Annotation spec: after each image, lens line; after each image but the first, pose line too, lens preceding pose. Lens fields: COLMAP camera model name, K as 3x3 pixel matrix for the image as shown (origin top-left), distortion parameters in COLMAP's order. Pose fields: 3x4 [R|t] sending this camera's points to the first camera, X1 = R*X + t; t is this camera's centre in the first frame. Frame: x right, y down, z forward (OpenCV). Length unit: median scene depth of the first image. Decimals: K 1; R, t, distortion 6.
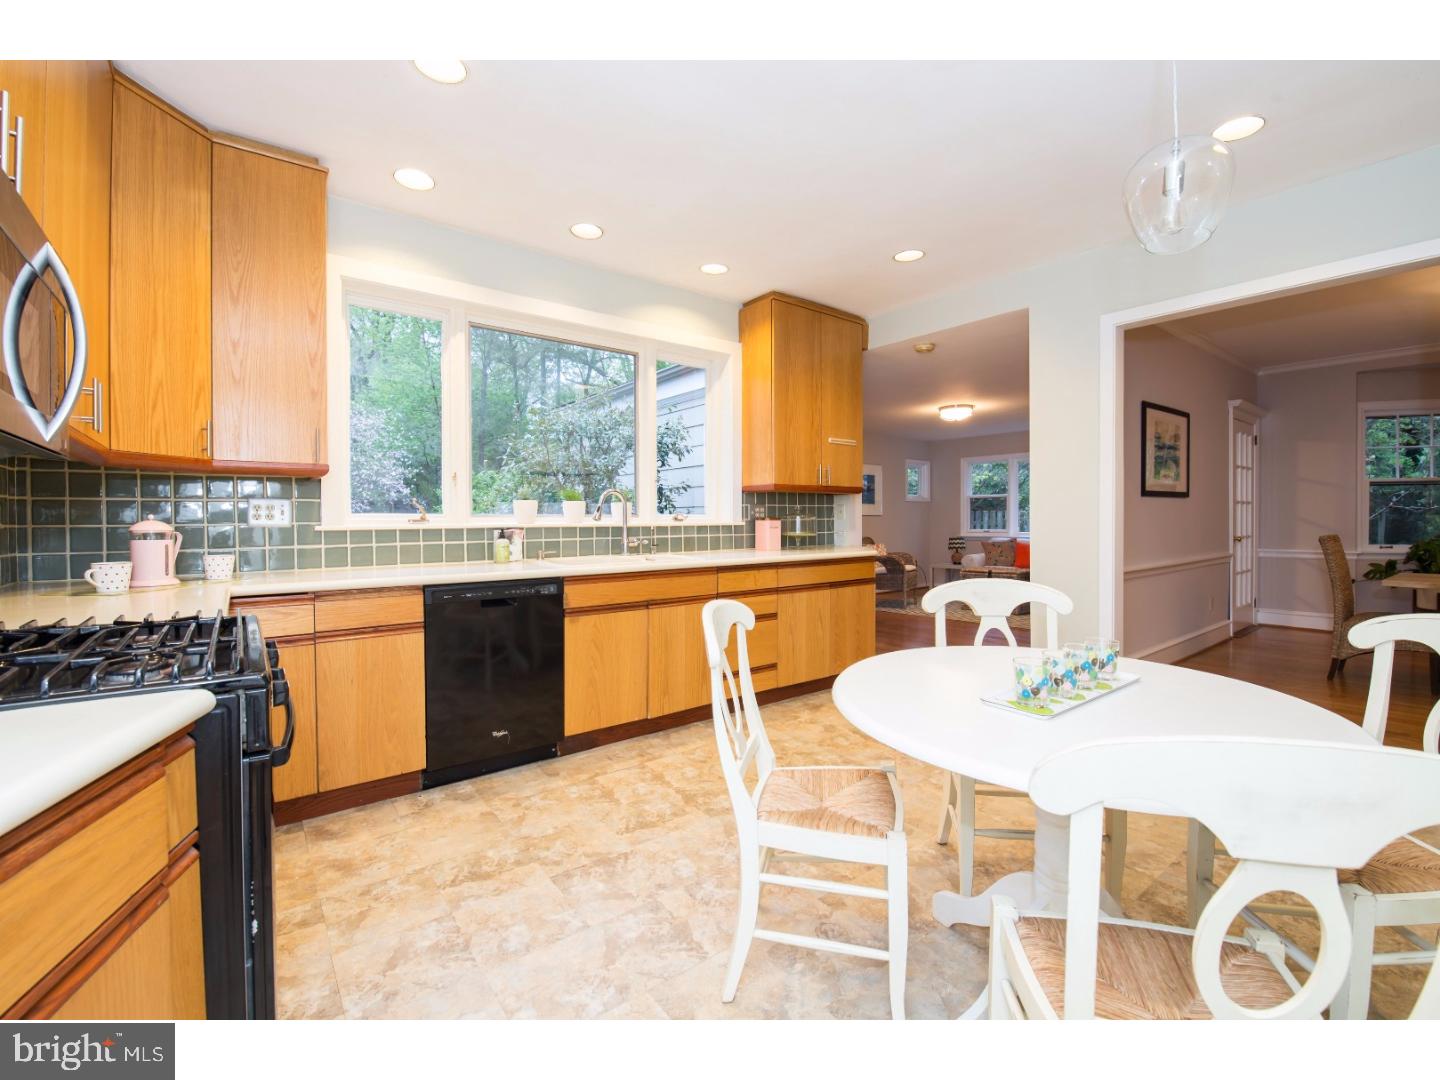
lens RADIAL K [[655.4, 0, 714.5], [0, 655.4, 530.9], [0, 0, 1]] dist [-0.005157, -0.000215]
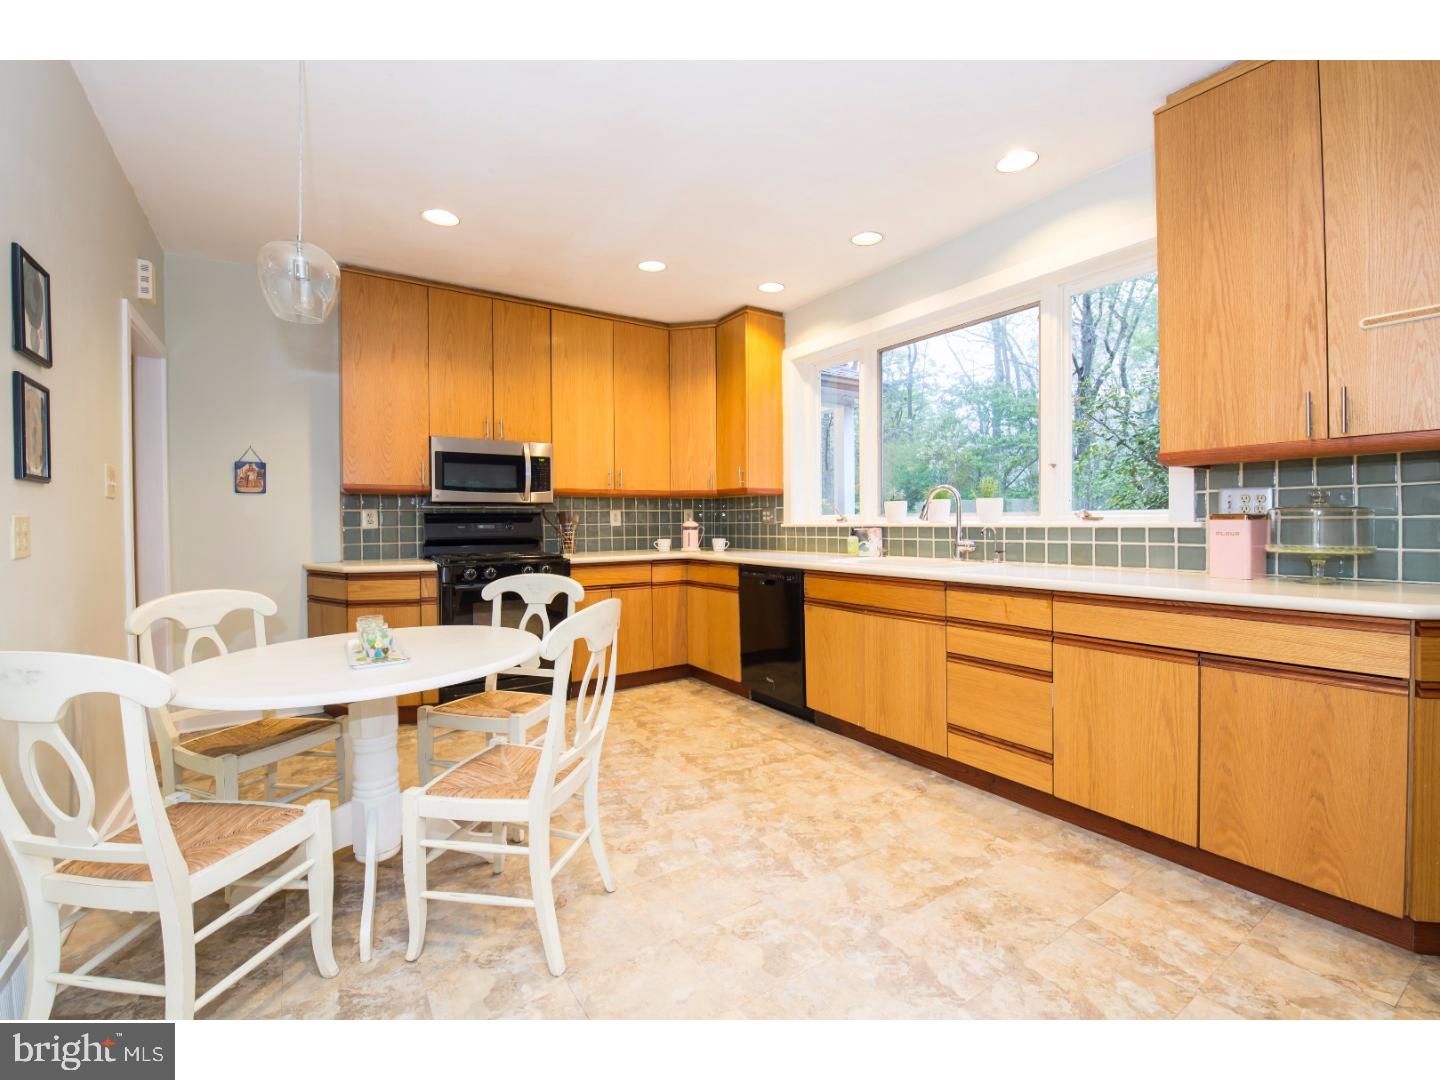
lens RADIAL K [[655.4, 0, 715.2], [0, 655.4, 532.1], [0, 0, 1]] dist [-0.005157, -0.000215]
pose [[-0.120427, 0.020518, -0.992510, 0.931476], [-0.008683, 0.999726, 0.021721, -0.019777], [0.992684, 0.011233, -0.120216, 0.964891]]
